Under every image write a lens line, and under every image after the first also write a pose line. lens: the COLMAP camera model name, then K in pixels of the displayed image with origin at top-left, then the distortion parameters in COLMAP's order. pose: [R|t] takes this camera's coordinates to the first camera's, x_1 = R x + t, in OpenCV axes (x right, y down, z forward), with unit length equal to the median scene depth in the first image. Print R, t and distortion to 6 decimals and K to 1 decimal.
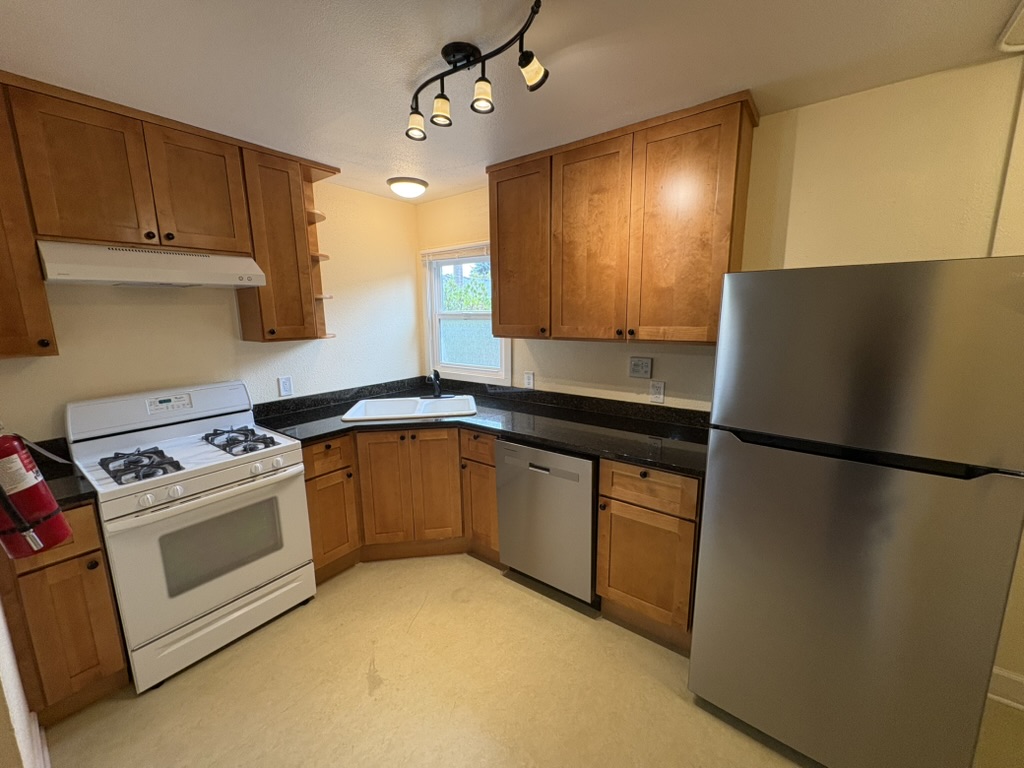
lens RADIAL K [[411.4, 0, 504.8], [0, 411.4, 384.2], [0, 0, 1]] dist [0.004083, 0.000469]
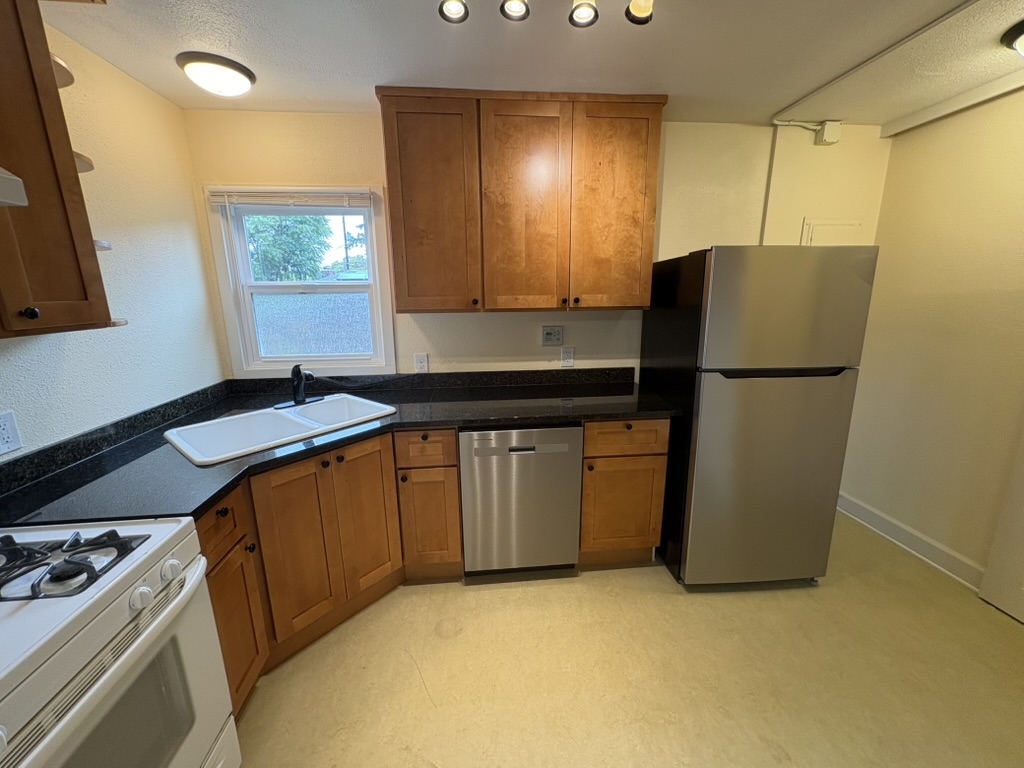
lens RADIAL K [[411.4, 0, 512.2], [0, 411.4, 384.8], [0, 0, 1]] dist [0.004083, 0.000469]
pose [[0.727428, -0.151189, 0.669321, -0.473640], [0.121323, 0.988395, 0.091407, -0.025831], [-0.675373, 0.014712, 0.737329, 0.293841]]
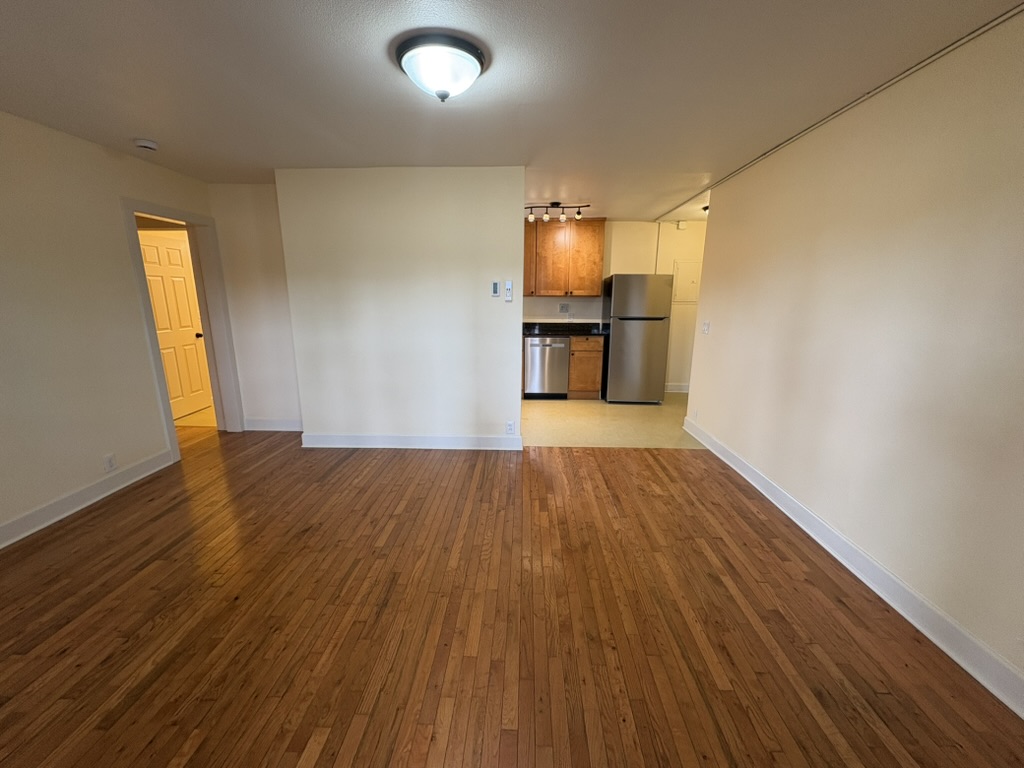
lens RADIAL K [[411.4, 0, 510.3], [0, 411.4, 384.9], [0, 0, 1]] dist [0.004083, 0.000469]
pose [[0.809658, -0.114665, 0.575591, -1.445678], [0.090495, 0.993391, 0.070600, 0.219087], [-0.579883, -0.005073, 0.814684, -0.868275]]
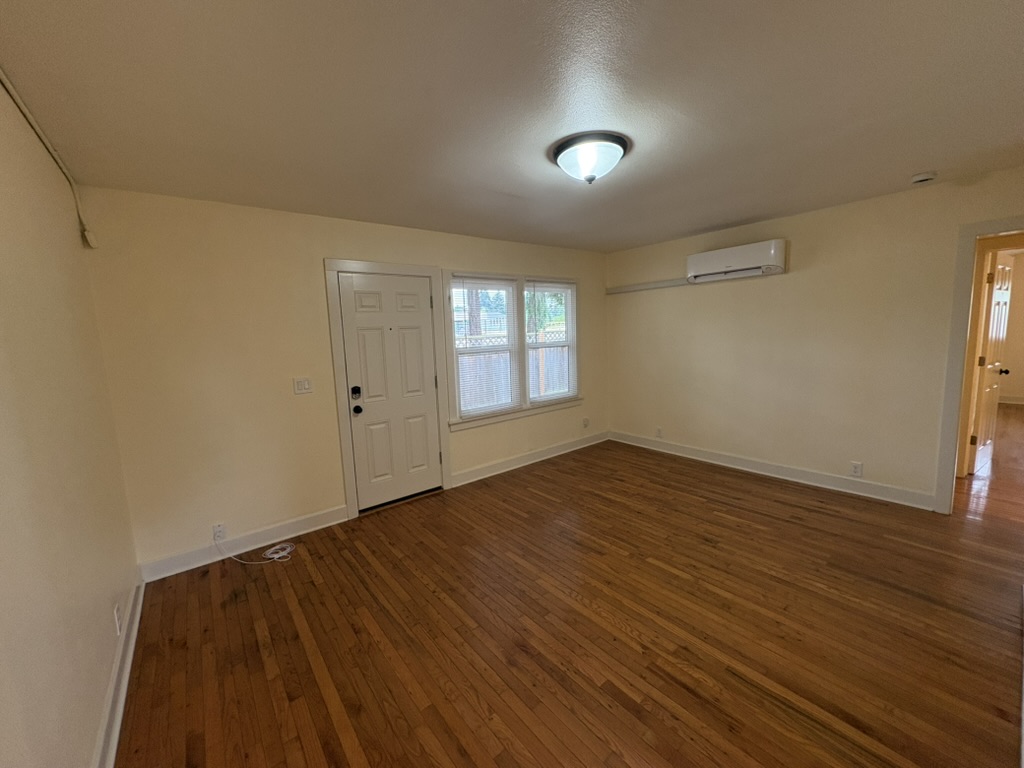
lens RADIAL K [[411.4, 0, 513.1], [0, 411.4, 382.1], [0, 0, 1]] dist [0.004083, 0.000469]
pose [[-0.229904, 0.141834, -0.962822, 1.495202], [-0.129063, 0.976142, 0.174614, -0.190765], [0.964617, 0.164409, -0.206114, 0.827015]]
